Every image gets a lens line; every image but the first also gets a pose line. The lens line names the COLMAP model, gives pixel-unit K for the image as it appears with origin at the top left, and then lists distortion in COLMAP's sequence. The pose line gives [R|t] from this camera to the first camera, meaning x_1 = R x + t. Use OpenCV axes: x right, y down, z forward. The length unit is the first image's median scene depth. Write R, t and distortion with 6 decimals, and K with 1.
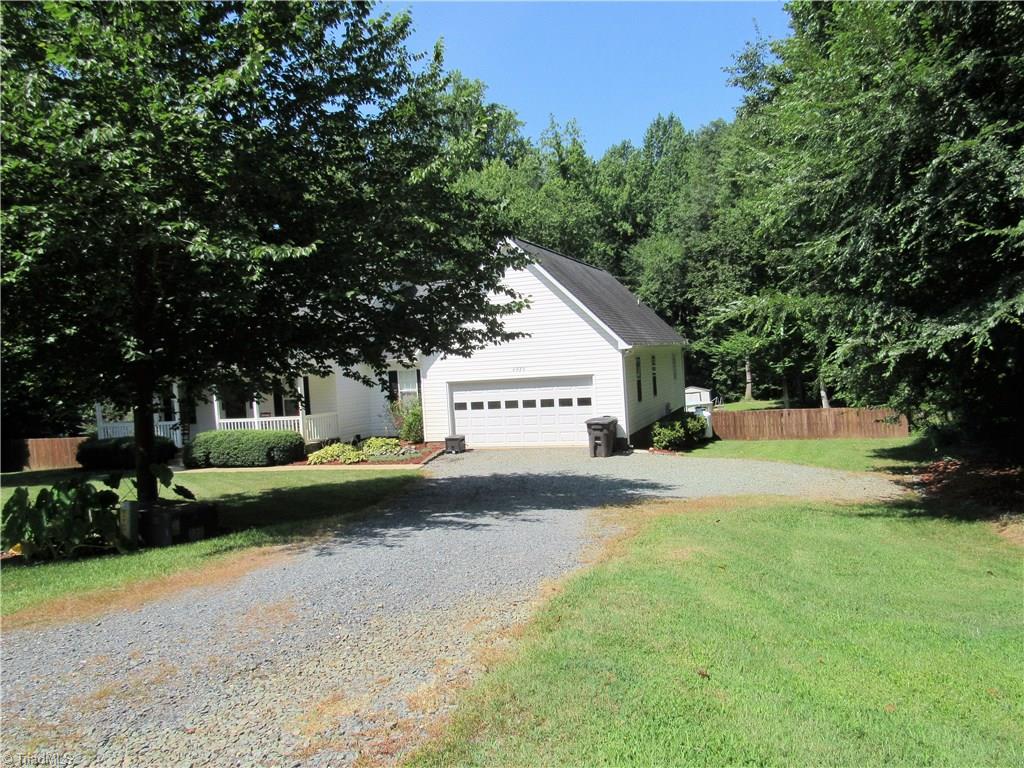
lens RADIAL K [[748.7, 0, 504.2], [0, 748.7, 379.1], [0, 0, 1]] dist [-0.048057, 0.036941]
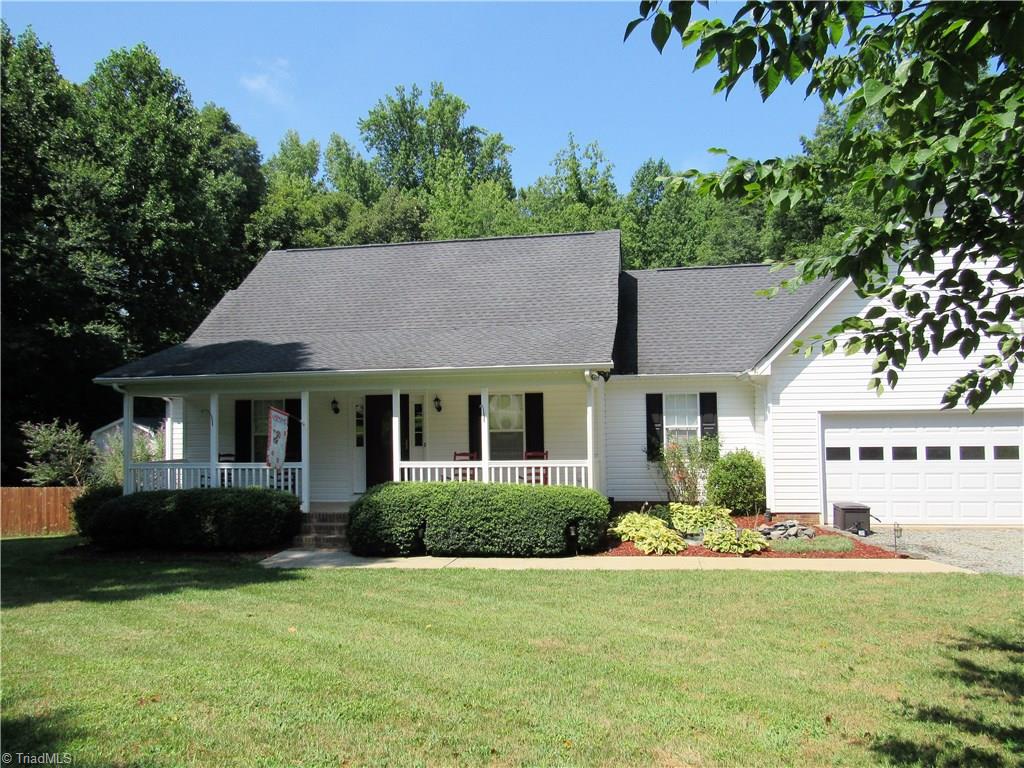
lens RADIAL K [[748.7, 0, 505.2], [0, 748.7, 387.3], [0, 0, 1]] dist [-0.048057, 0.036941]
pose [[0.982166, 0.053558, 0.180226, -0.427843], [-0.040161, 0.996208, -0.077183, 0.040296], [-0.183676, 0.068568, 0.980592, 0.468054]]
